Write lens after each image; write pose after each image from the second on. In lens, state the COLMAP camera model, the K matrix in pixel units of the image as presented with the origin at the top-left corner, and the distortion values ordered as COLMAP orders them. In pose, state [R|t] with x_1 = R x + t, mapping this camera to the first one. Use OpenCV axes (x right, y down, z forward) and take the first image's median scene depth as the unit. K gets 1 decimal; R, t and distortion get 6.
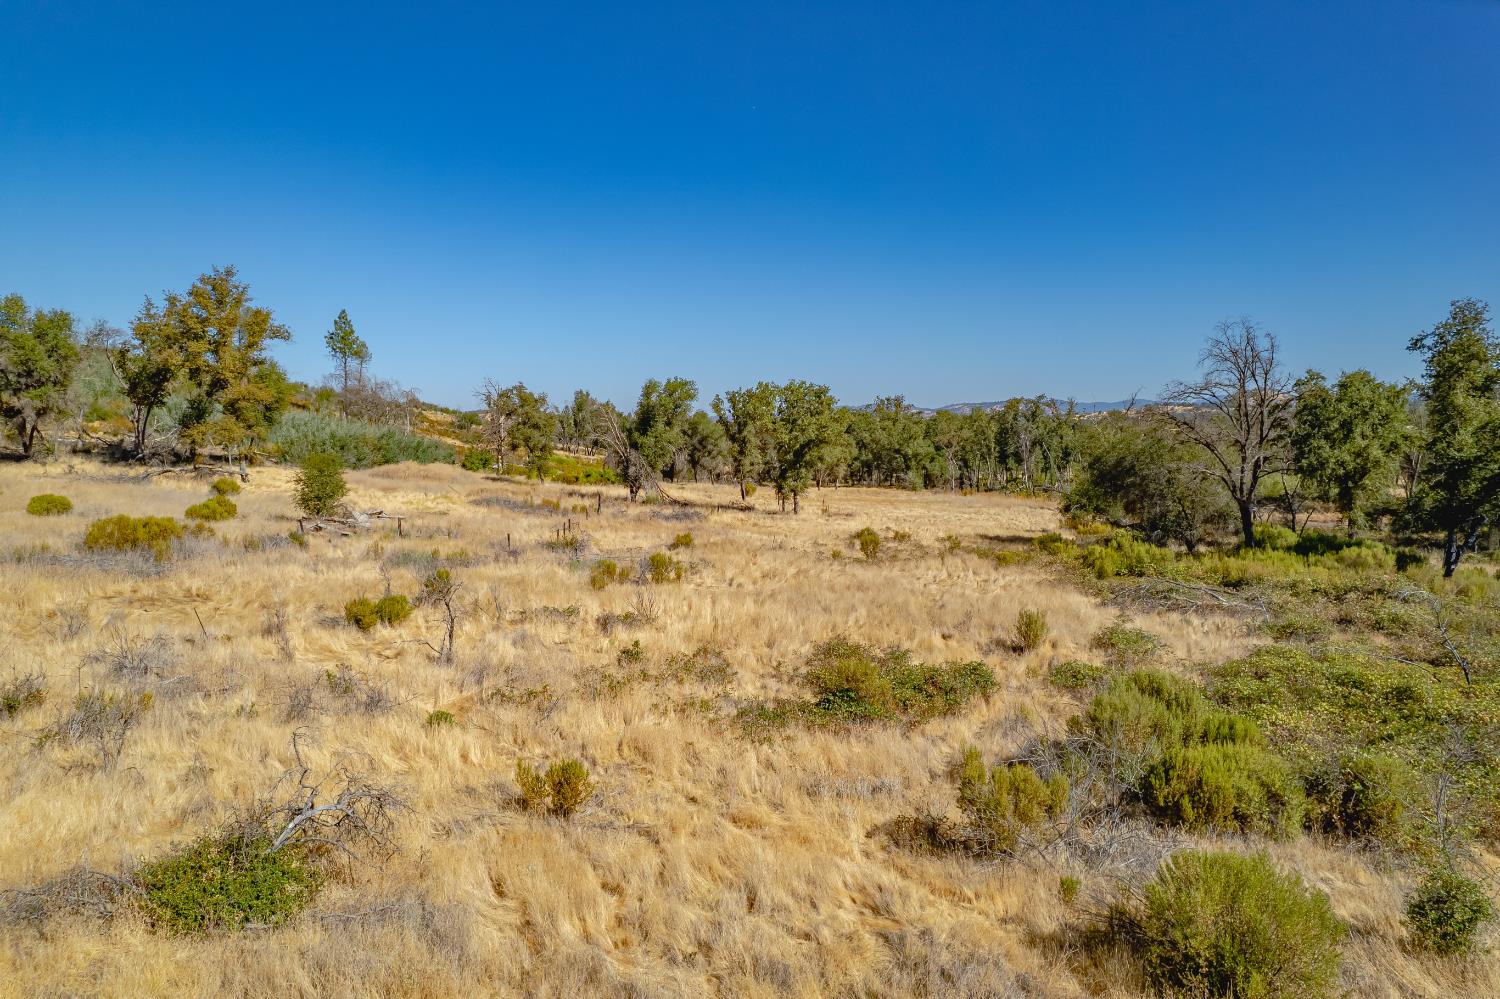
lens RADIAL K [[947.7, 0, 746.7], [0, 947.7, 495.9], [0, 0, 1]] dist [-0.073488, 0.062705]
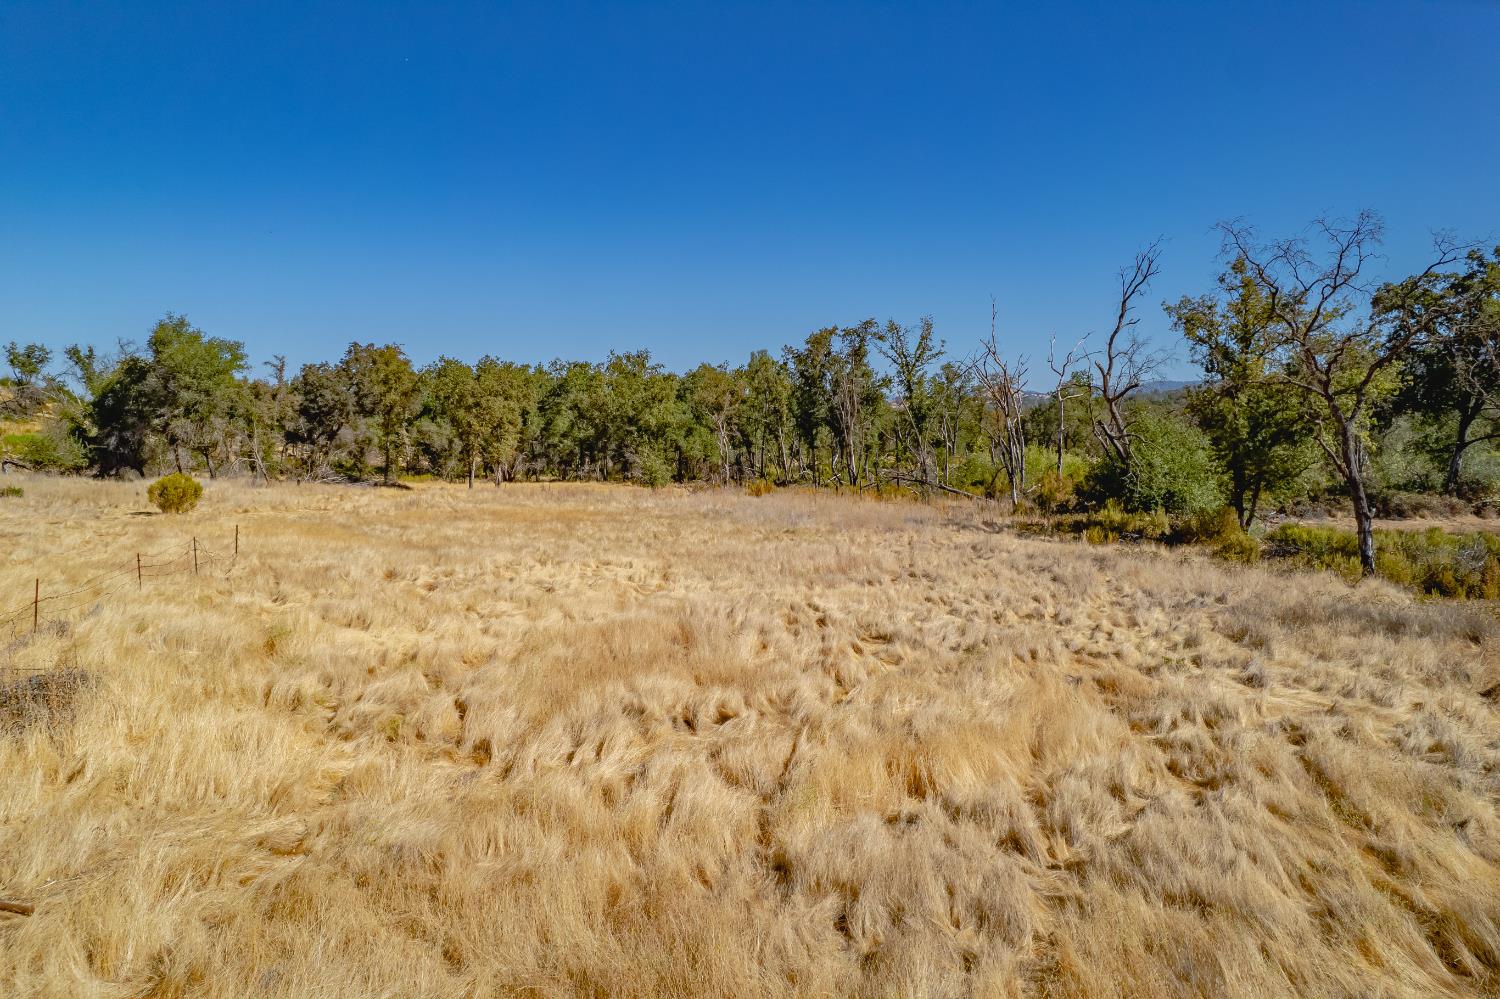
lens RADIAL K [[947.7, 0, 748.7], [0, 947.7, 498.3], [0, 0, 1]] dist [-0.073488, 0.062705]
pose [[0.968192, -0.022401, 0.249203, 0.084383], [0.020274, 0.999733, 0.011095, -0.003146], [-0.249385, -0.005690, 0.968388, 0.419215]]
